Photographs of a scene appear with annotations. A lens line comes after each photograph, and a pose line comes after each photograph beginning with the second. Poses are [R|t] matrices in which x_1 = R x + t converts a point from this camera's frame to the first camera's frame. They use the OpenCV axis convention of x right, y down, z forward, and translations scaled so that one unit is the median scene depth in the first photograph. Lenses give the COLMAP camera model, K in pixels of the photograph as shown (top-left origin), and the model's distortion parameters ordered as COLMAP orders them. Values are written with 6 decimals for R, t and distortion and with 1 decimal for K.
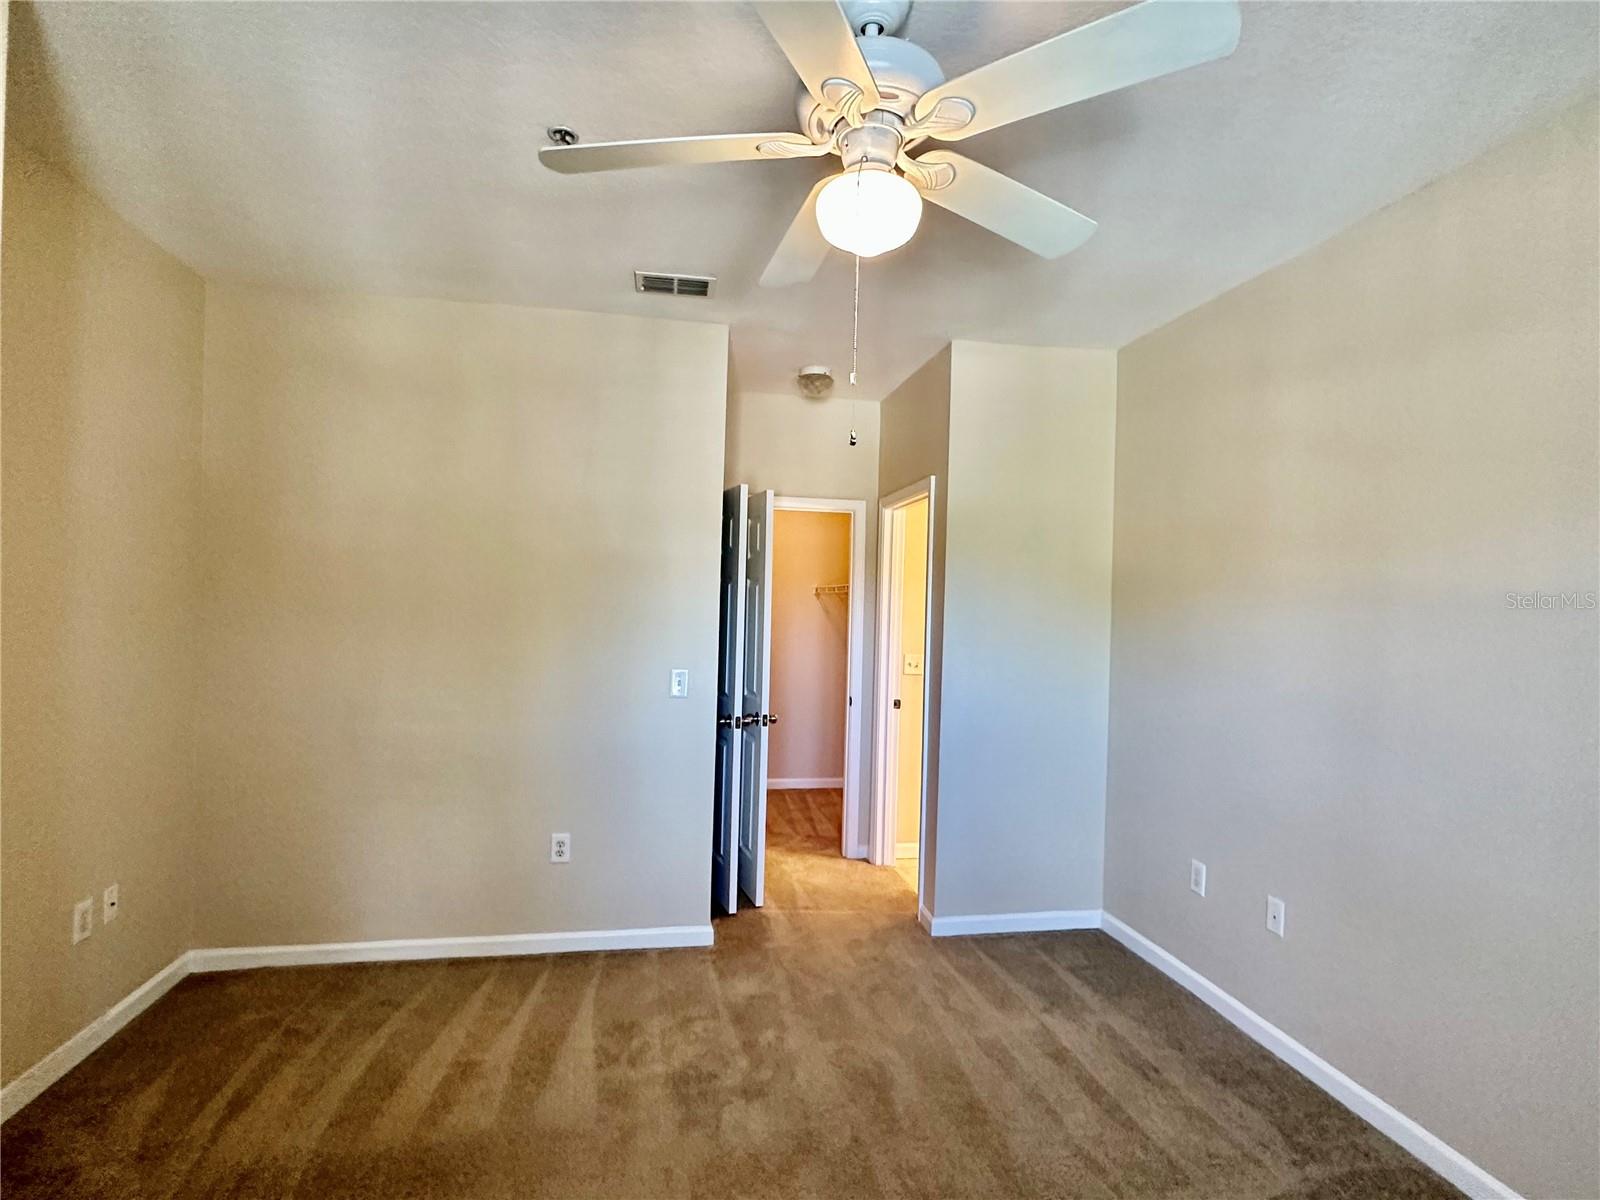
lens RADIAL K [[820.3, 0, 796.7], [0, 820.3, 597.7], [0, 0, 1]] dist [0.000770, -0.000721]
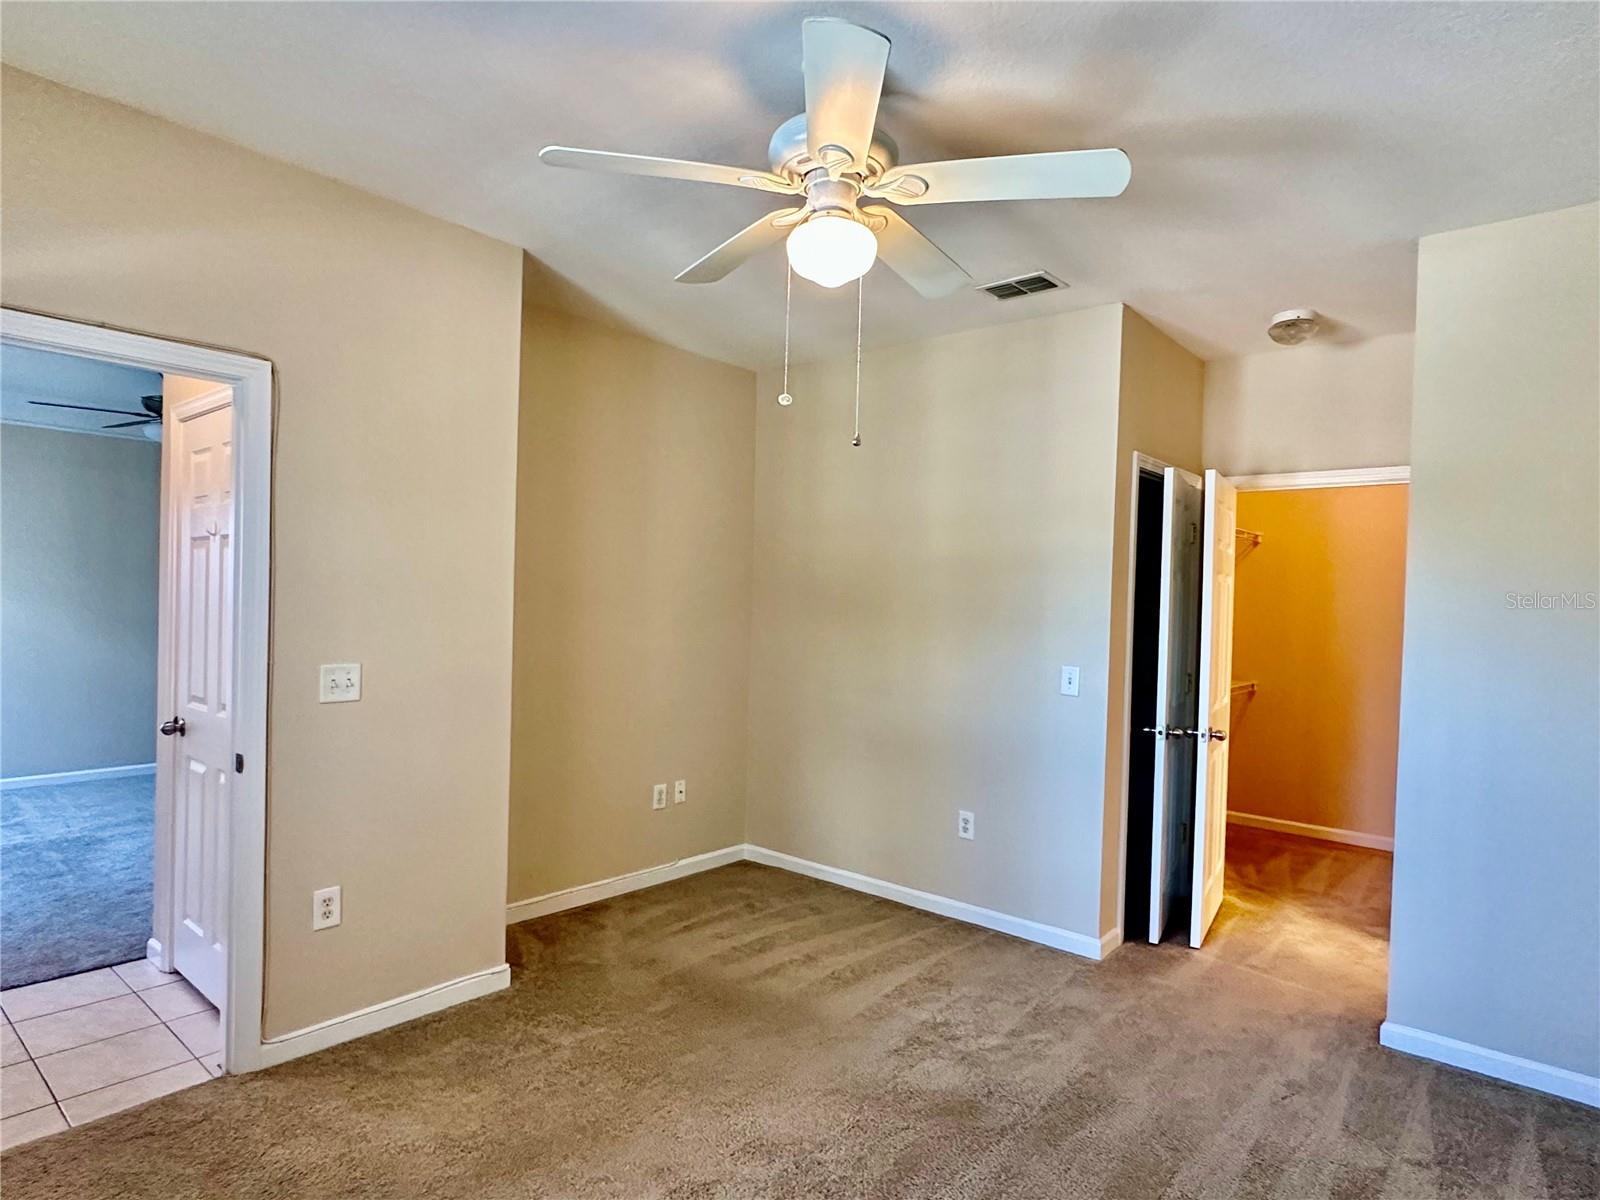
lens RADIAL K [[907.5, 0, 797.4], [0, 907.5, 603.9], [0, 0, 1]] dist [0.000748, 0.000120]
pose [[0.633306, 0.001230, -0.773900, 0.529605], [-0.005239, 0.999983, -0.002698, 0.017545], [0.773884, 0.005763, 0.633302, 0.068687]]
